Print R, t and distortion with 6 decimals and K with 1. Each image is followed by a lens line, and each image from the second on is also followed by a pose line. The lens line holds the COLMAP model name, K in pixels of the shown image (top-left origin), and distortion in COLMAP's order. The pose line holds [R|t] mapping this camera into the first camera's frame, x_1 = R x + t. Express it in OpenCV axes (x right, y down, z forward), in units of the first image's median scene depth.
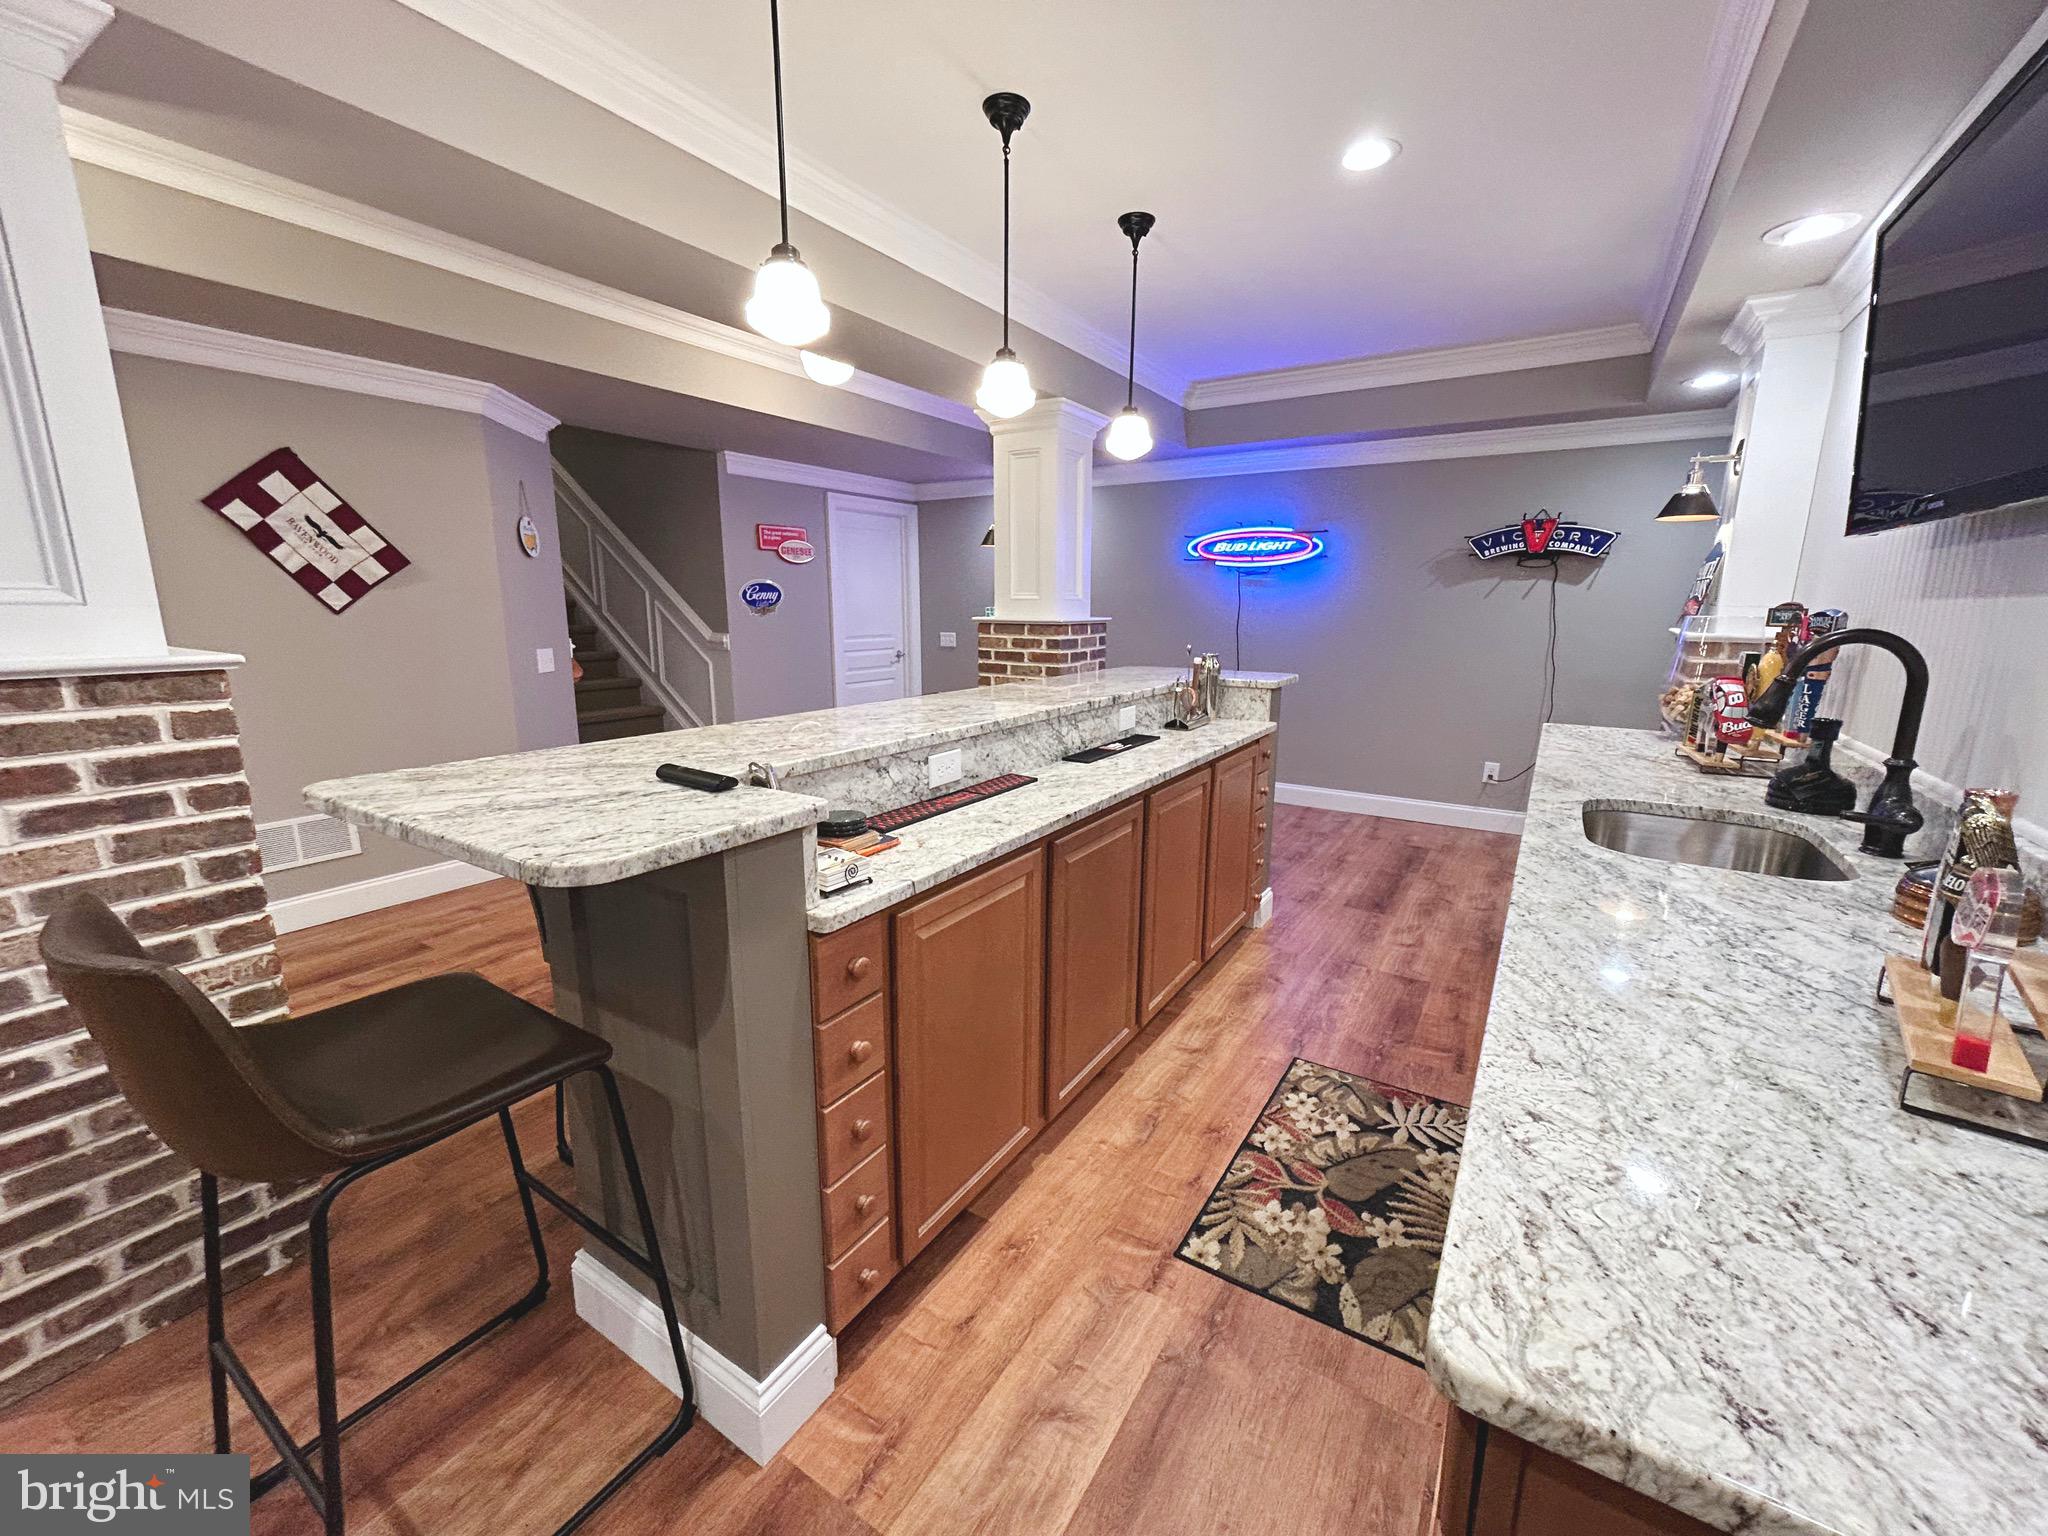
lens RADIAL K [[827.0, 0, 1026.9], [0, 827.0, 768.1], [0, 0, 1]] dist [-0.010205, 0.004006]
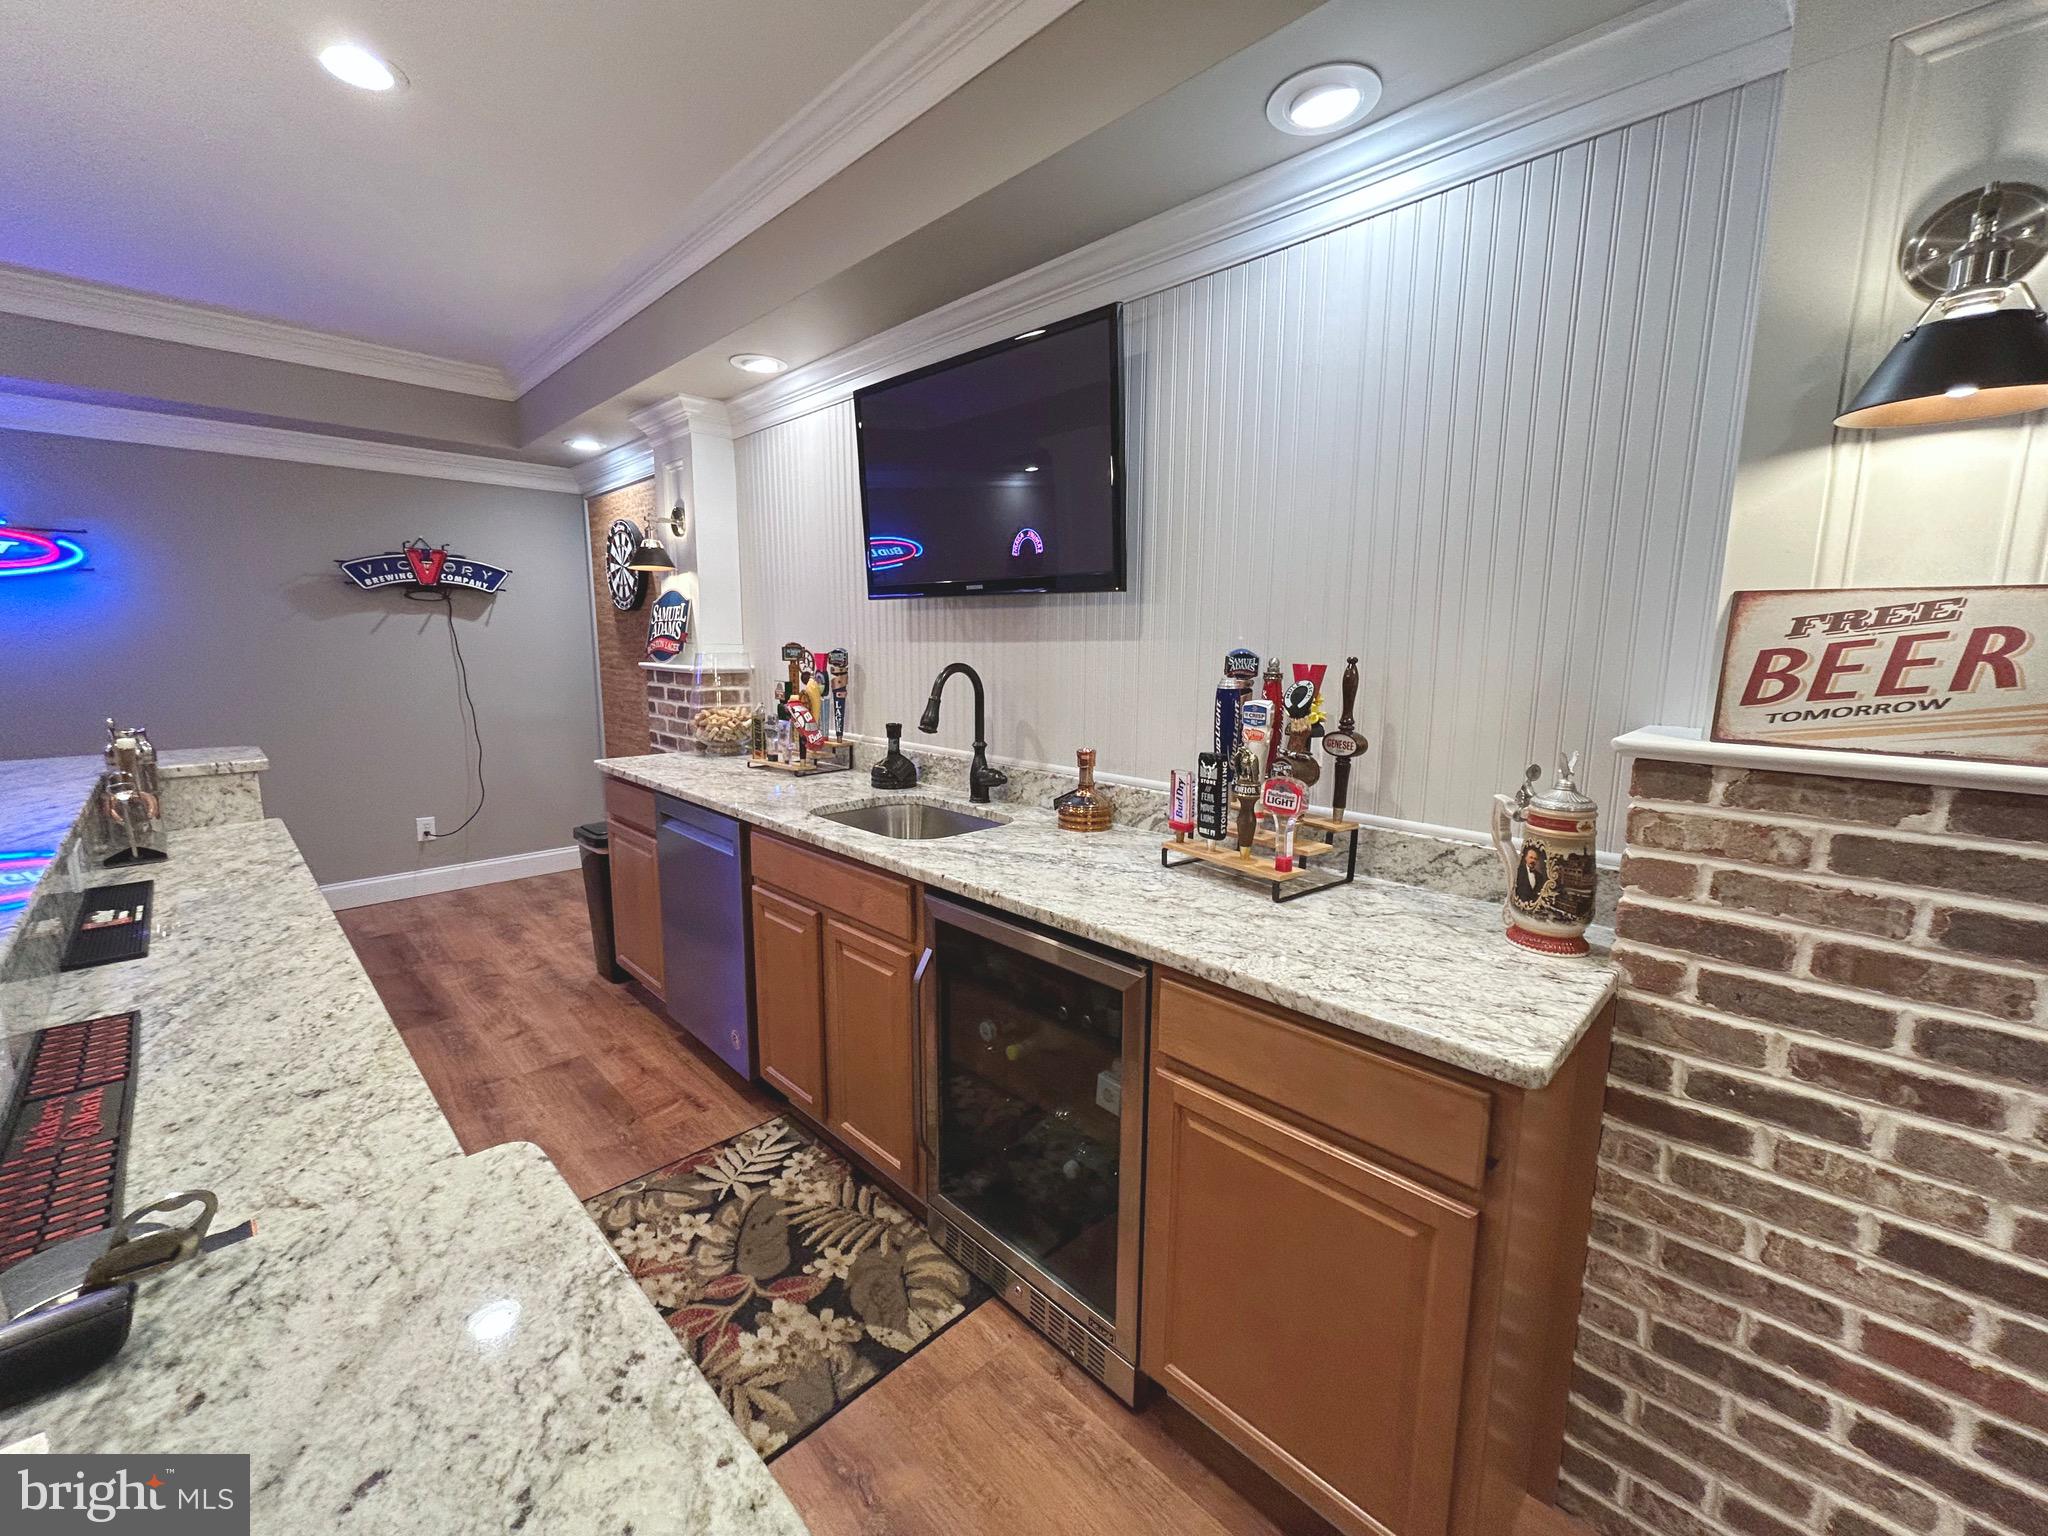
lens RADIAL K [[827.0, 0, 1026.9], [0, 827.0, 768.1], [0, 0, 1]] dist [-0.010205, 0.004006]
pose [[0.214839, -0.154690, 0.964321, -0.343624], [0.188190, 0.975430, 0.114546, -0.090425], [-0.958347, 0.156867, 0.238671, 0.374231]]
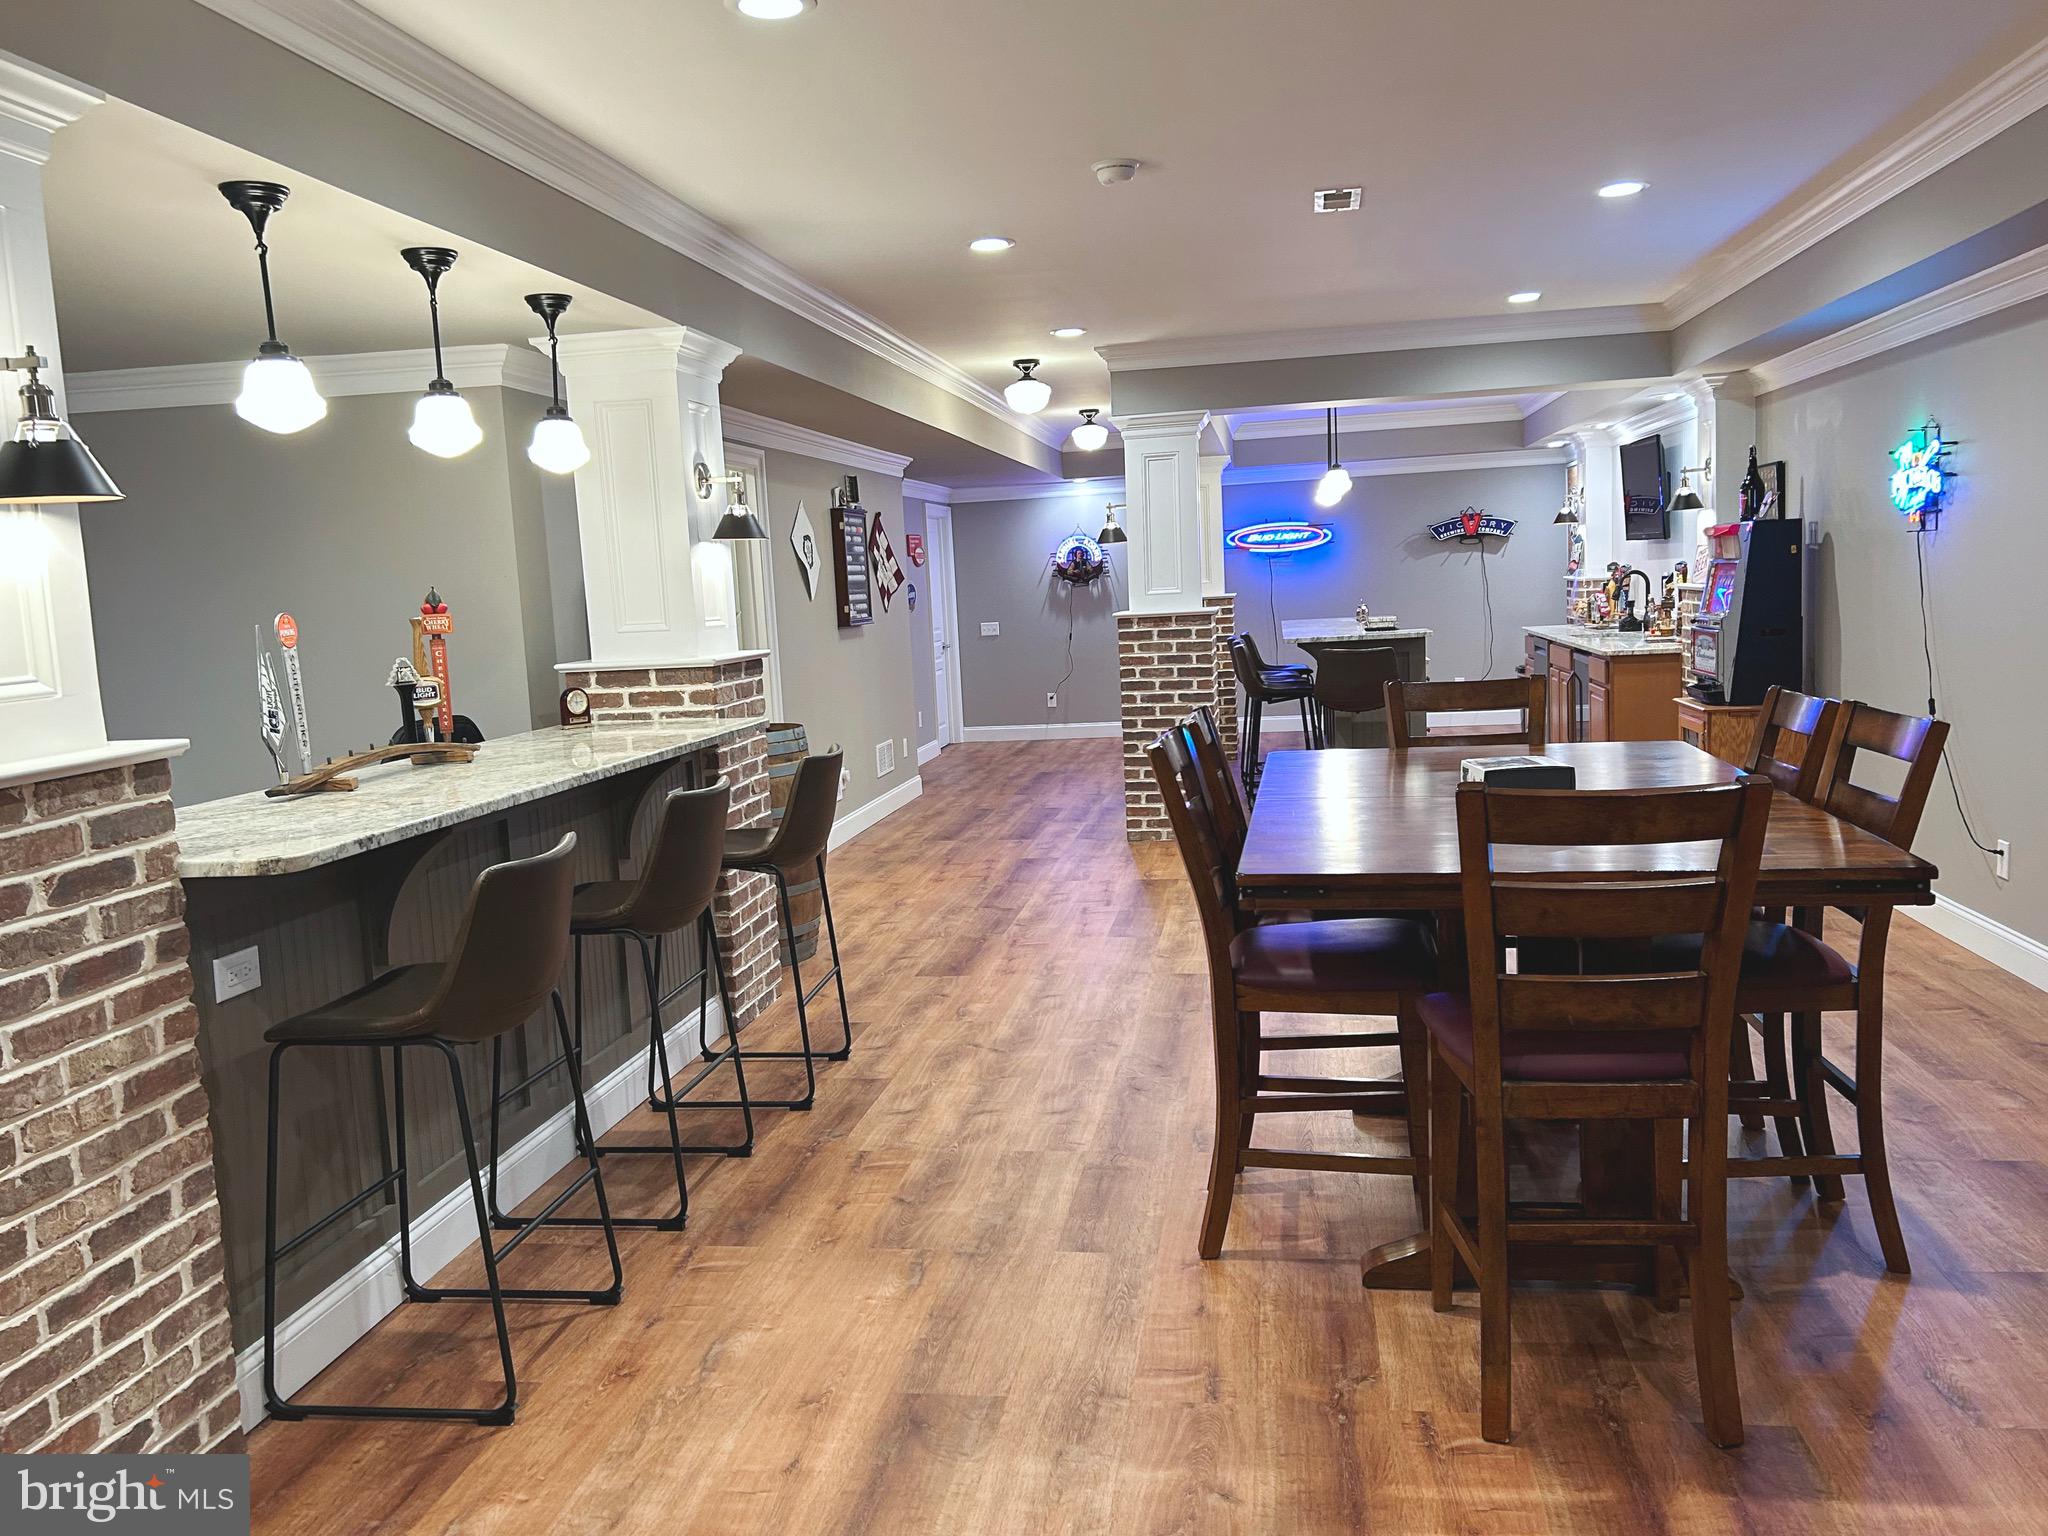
lens RADIAL K [[1663.3, 0, 1024.0], [0, 1663.3, 768.0], [0, 0, 1]] dist [-0.003636, 0.000748]
pose [[0.911967, -0.103035, 0.397115, -3.071767], [0.140588, 0.987828, -0.066557, 0.554344], [-0.385424, 0.116527, 0.915352, -3.168829]]
